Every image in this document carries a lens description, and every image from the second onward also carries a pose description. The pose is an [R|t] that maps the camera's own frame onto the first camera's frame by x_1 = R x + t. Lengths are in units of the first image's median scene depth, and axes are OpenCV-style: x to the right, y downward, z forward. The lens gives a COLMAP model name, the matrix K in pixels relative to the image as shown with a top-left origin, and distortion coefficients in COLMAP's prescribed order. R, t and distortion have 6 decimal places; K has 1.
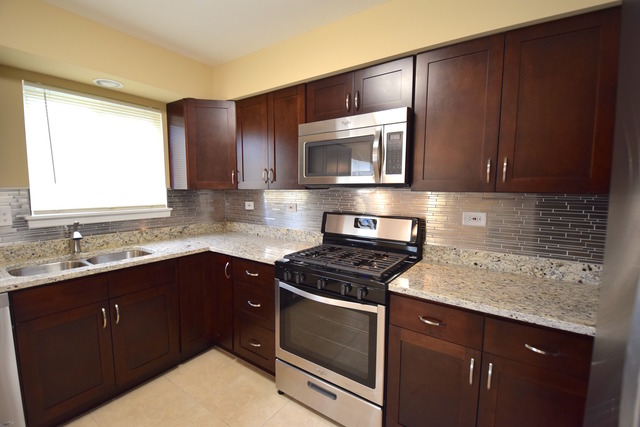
lens RADIAL K [[280.5, 0, 320.0], [0, 280.5, 213.5], [0, 0, 1]] dist [0.011598, -0.017936]
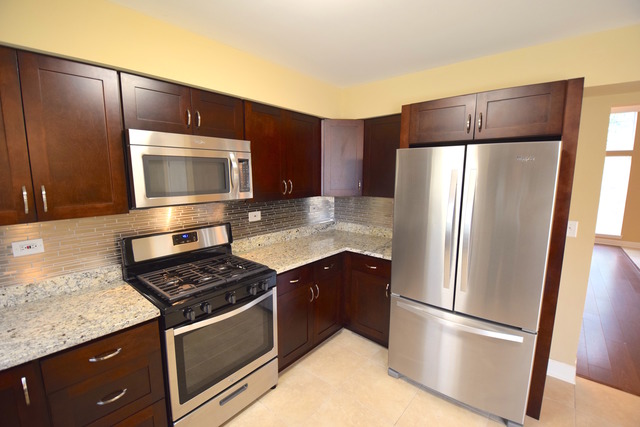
lens RADIAL K [[280.5, 0, 320.0], [0, 280.5, 213.5], [0, 0, 1]] dist [0.011598, -0.017936]
pose [[0.102270, -0.149766, 0.983418, -0.837061], [0.089223, 0.985998, 0.140880, -0.165072], [-0.990747, 0.073336, 0.114201, 0.452143]]
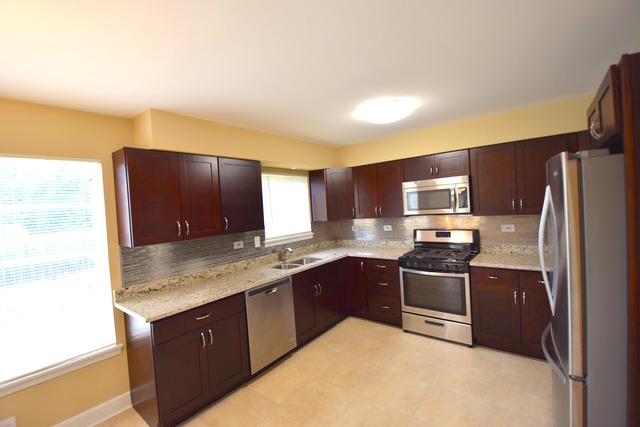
lens RADIAL K [[280.5, 0, 320.0], [0, 280.5, 213.5], [0, 0, 1]] dist [0.011598, -0.017936]
pose [[0.995773, -0.065910, -0.063973, -0.535949], [0.061727, 0.995954, -0.065308, -0.030923], [0.068018, 0.061083, 0.995812, -0.893713]]
